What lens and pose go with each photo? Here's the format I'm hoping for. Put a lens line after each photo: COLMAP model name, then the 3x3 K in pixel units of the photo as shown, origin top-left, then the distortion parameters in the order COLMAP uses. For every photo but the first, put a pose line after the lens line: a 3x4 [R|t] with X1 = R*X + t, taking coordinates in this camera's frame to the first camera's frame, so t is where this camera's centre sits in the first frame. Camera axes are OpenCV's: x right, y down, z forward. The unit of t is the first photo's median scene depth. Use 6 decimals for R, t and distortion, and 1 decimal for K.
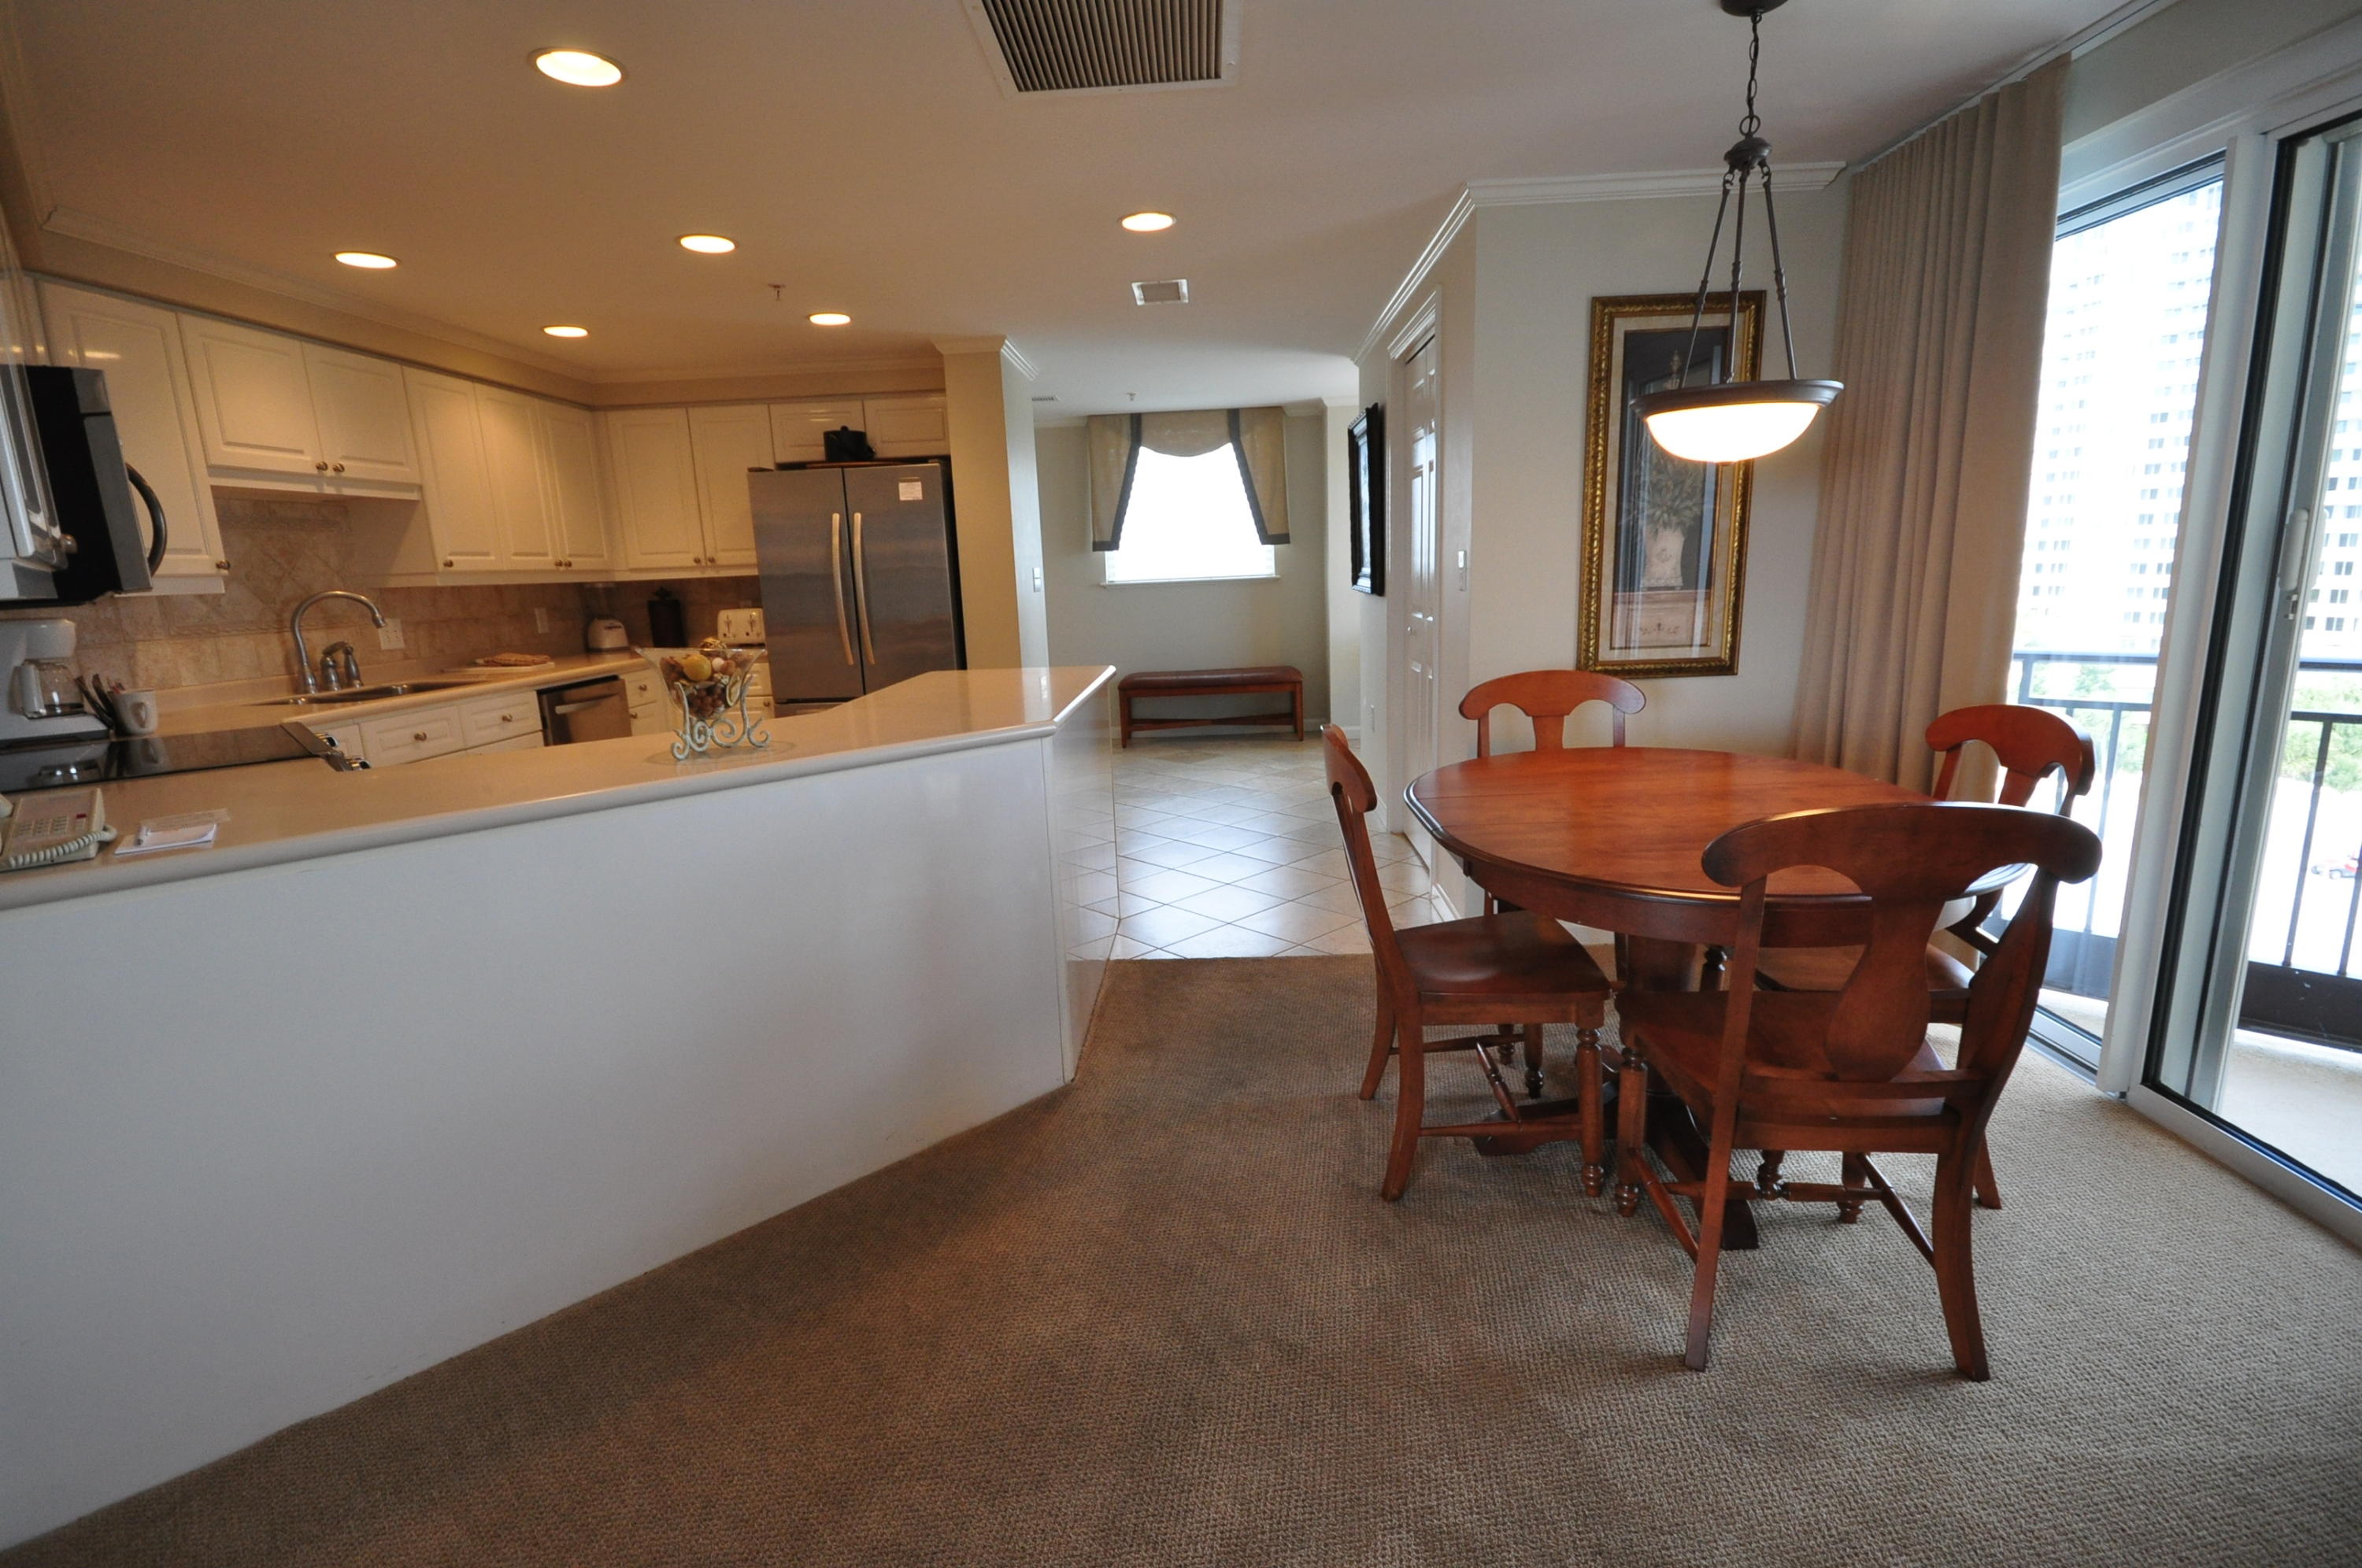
lens RADIAL K [[1097.0, 0, 1176.2], [0, 1097.0, 791.2], [0, 0, 1]] dist [0.012059, 0.000055]
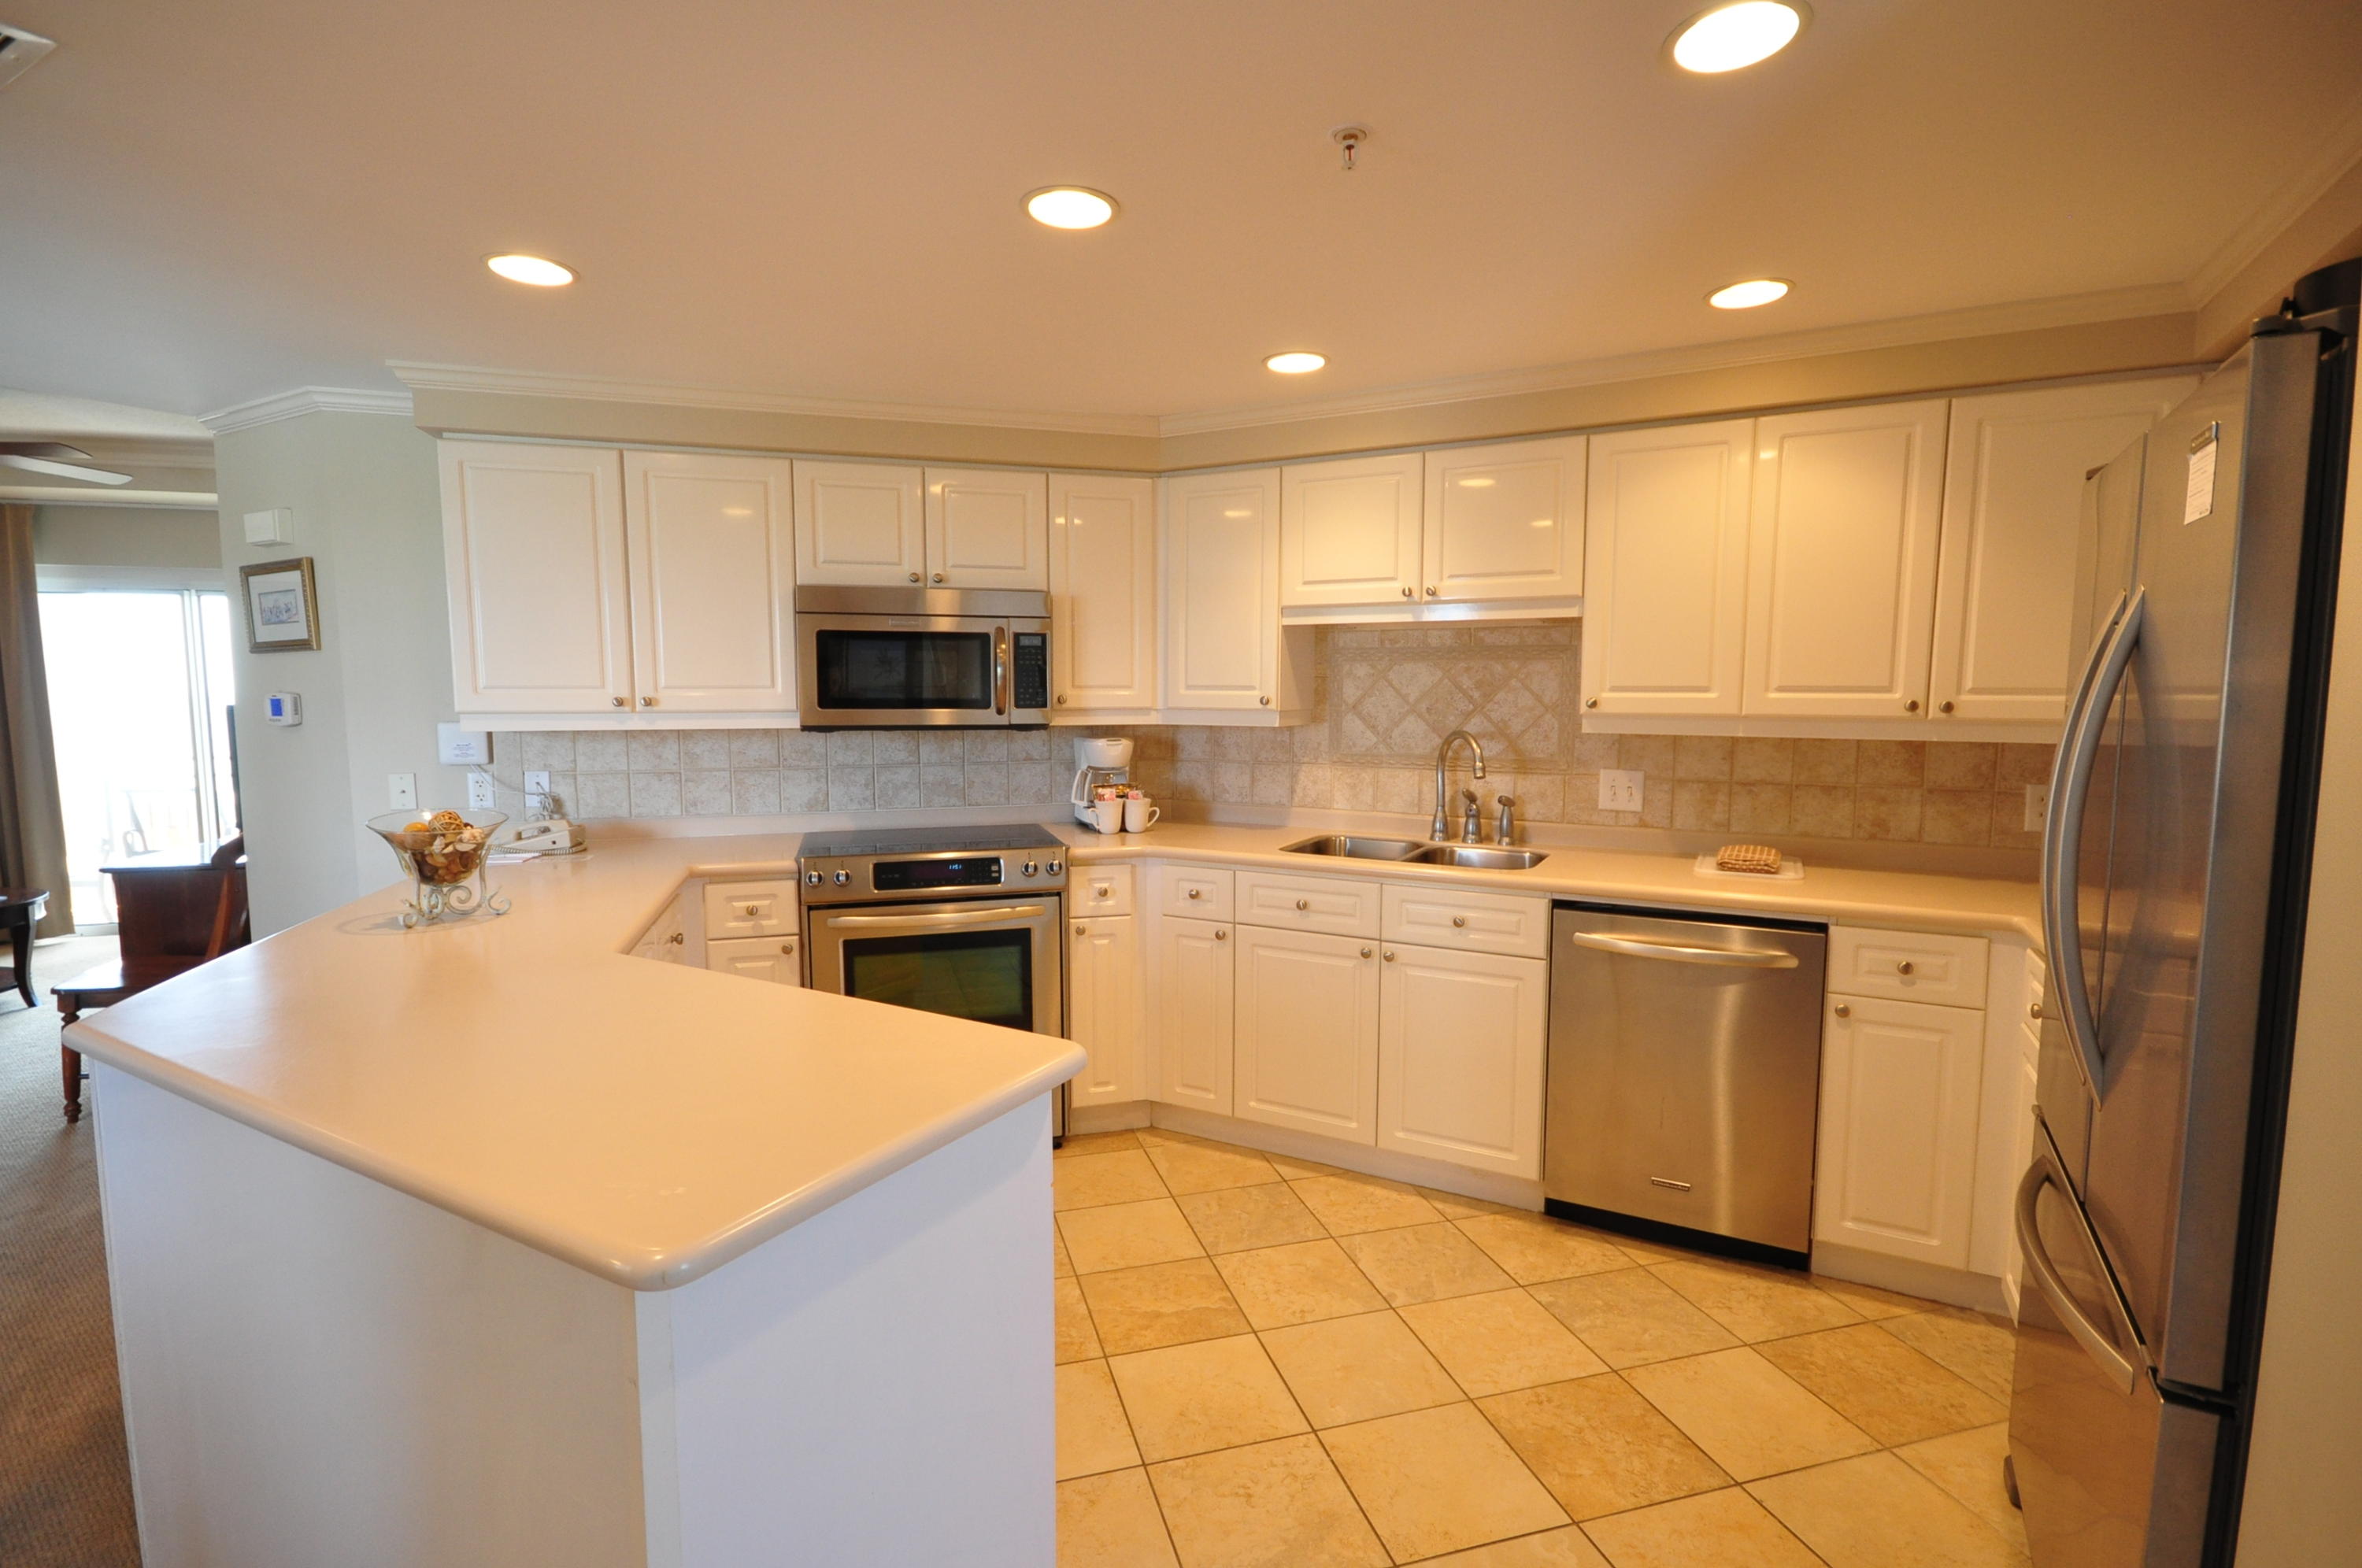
lens RADIAL K [[1097.0, 0, 1176.2], [0, 1097.0, 791.2], [0, 0, 1]] dist [0.012059, 0.000055]
pose [[-0.438292, 0.124098, -0.890225, 0.082775], [-0.169704, 0.961185, 0.217542, -0.247262], [0.882667, 0.246422, -0.400219, 1.009204]]
